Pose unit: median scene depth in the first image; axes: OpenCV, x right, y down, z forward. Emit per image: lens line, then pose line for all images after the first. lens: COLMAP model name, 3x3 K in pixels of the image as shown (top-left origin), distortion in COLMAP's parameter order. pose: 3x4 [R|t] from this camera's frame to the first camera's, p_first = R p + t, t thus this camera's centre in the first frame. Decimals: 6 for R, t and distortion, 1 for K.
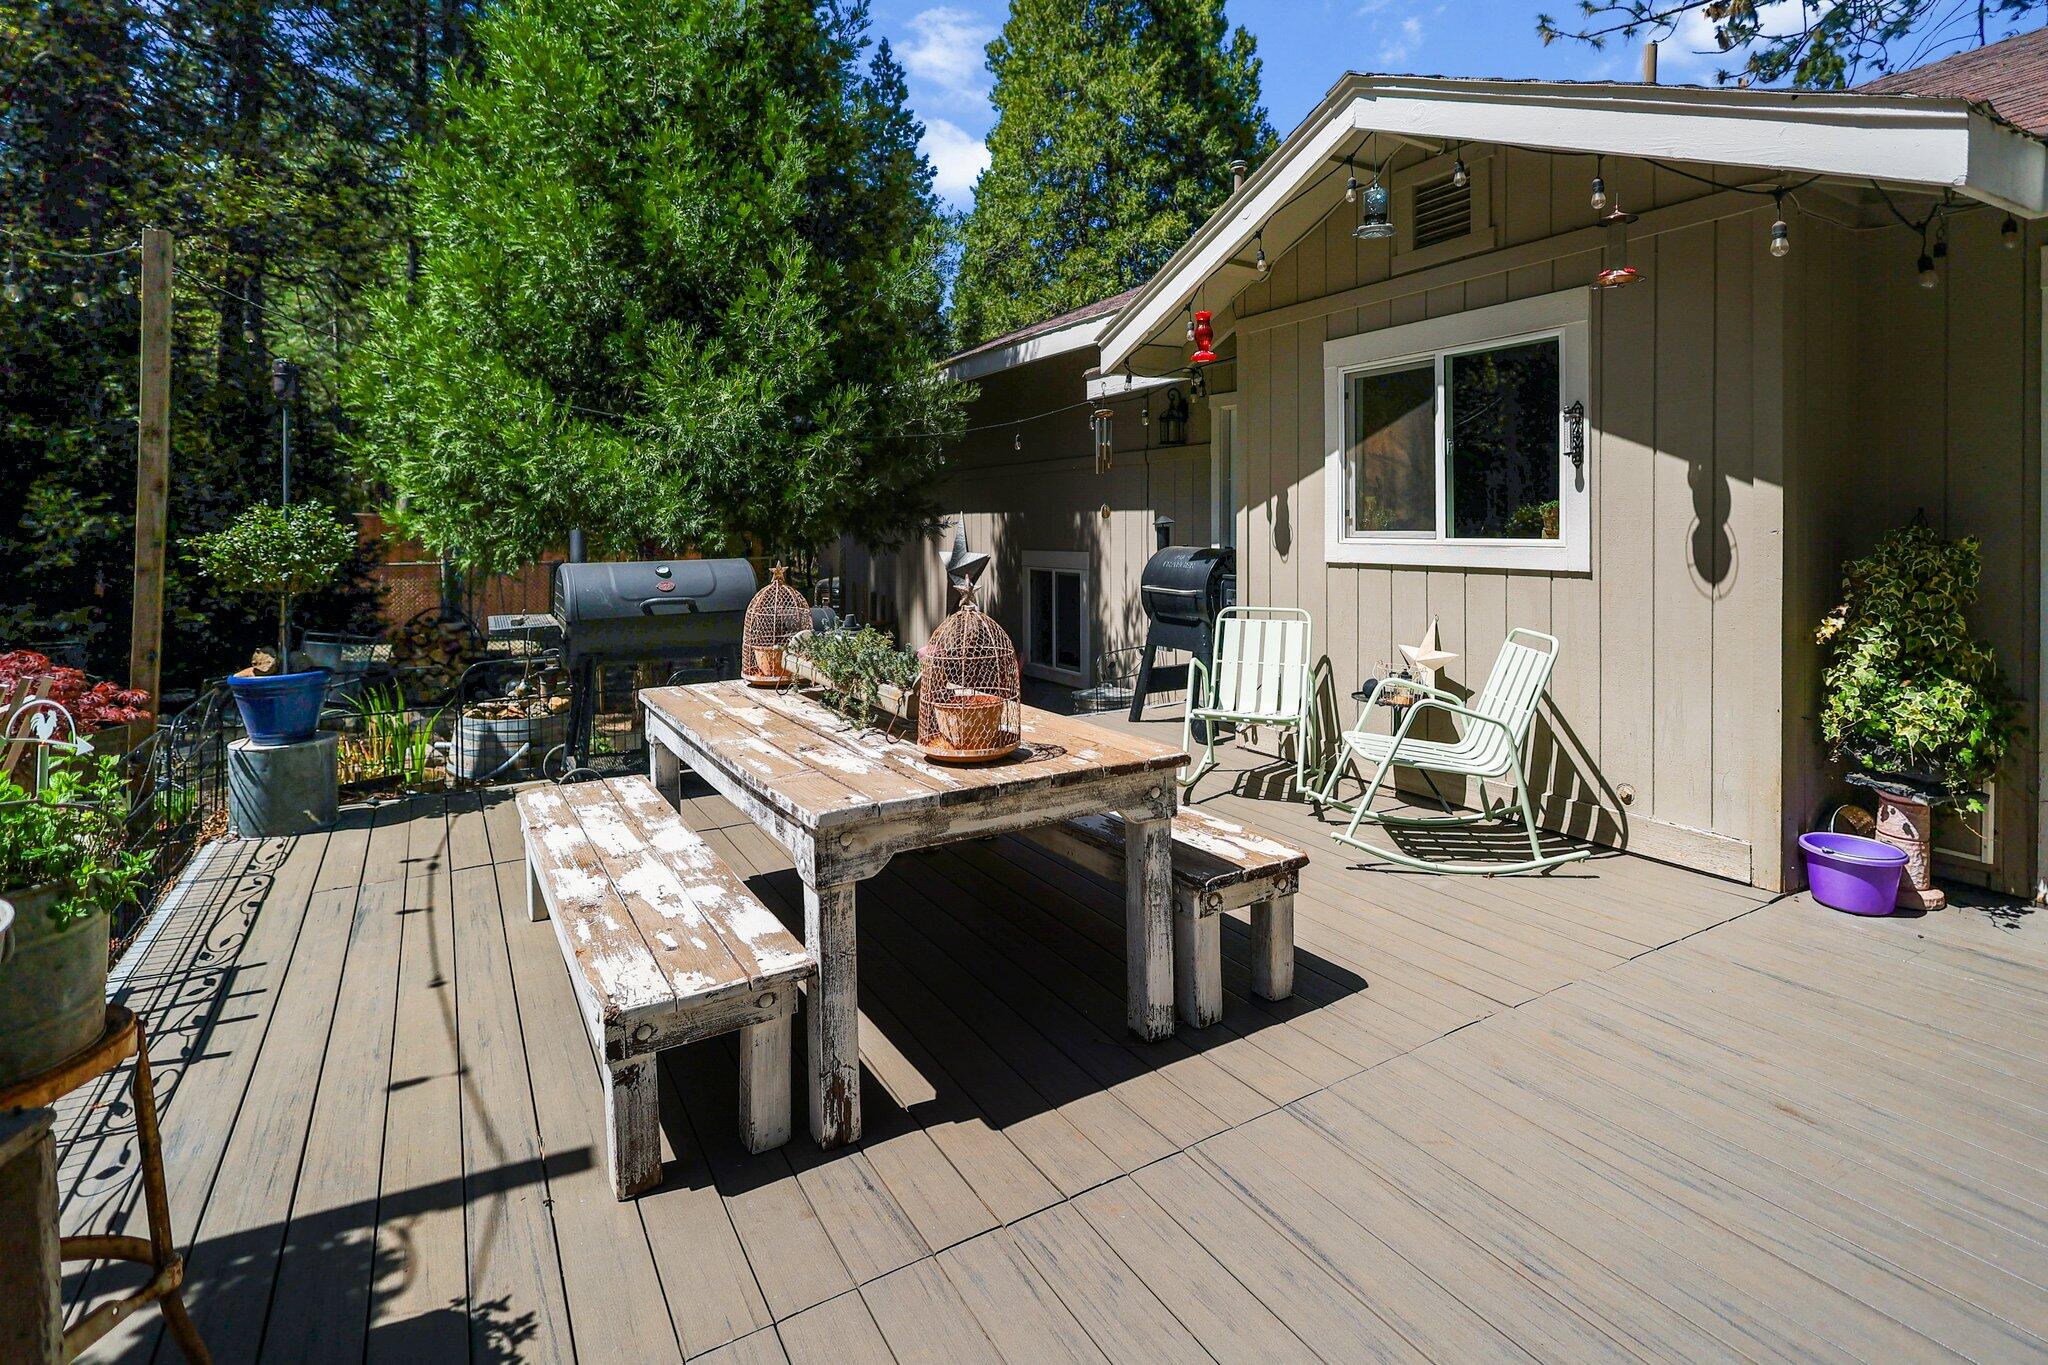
lens RADIAL K [[988.5, 0, 1031.9], [0, 988.5, 539.5], [0, 0, 1]] dist [-0.000490, -0.000104]
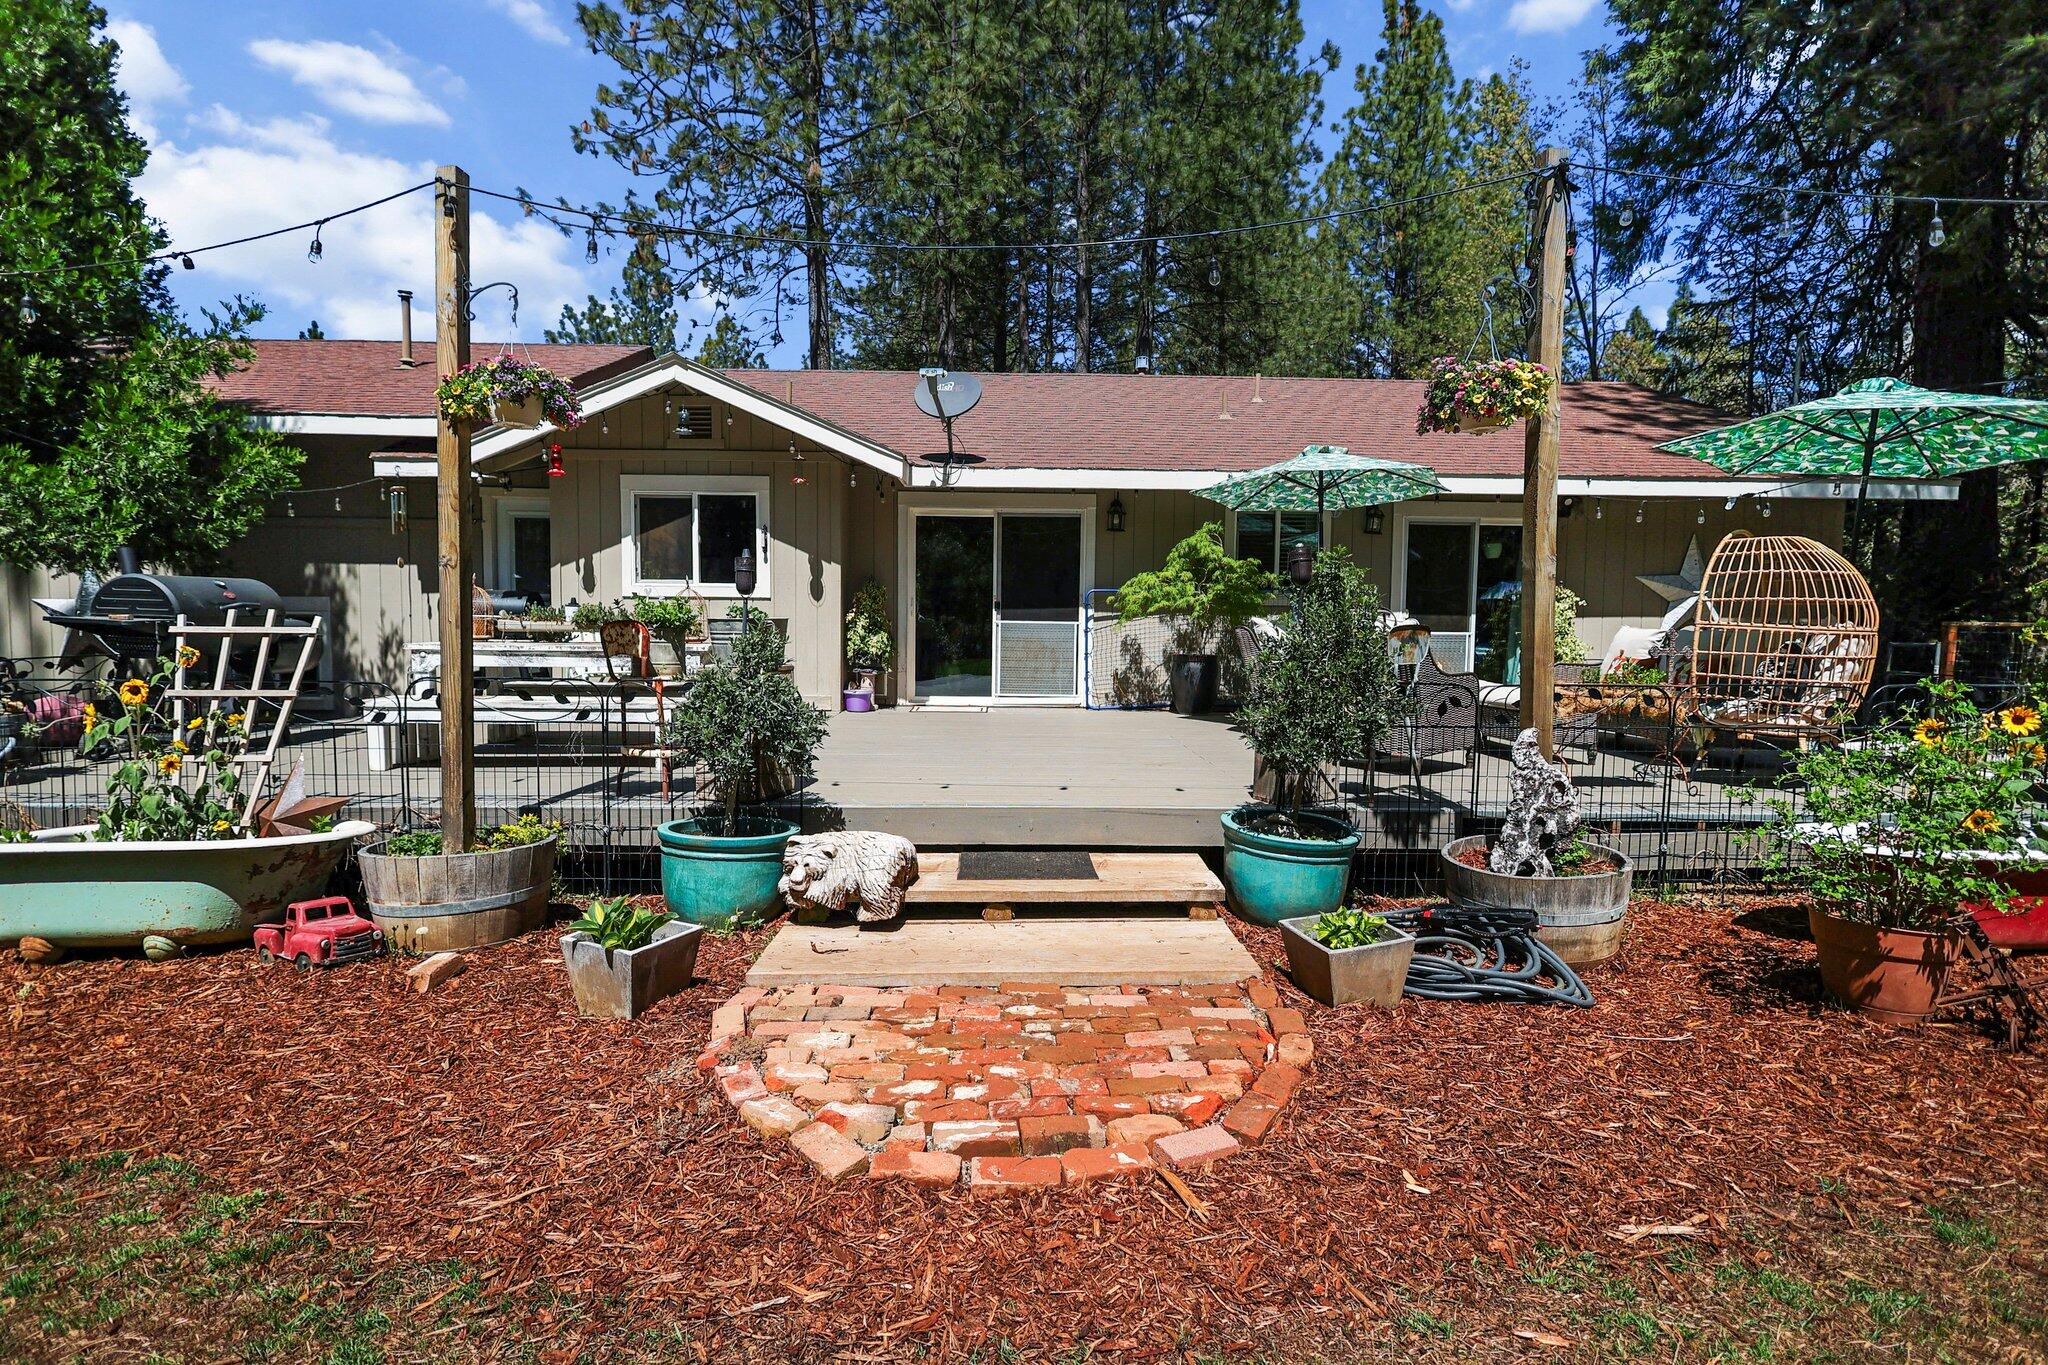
lens RADIAL K [[950.7, 0, 1024.0], [0, 950.7, 682.5], [0, 0, 1]] dist [0.000004, -0.000006]
pose [[0.484462, -0.043999, 0.873705, -1.132246], [0.000372, 0.998745, 0.050090, 0.120785], [-0.874812, -0.023942, 0.483870, -0.638489]]
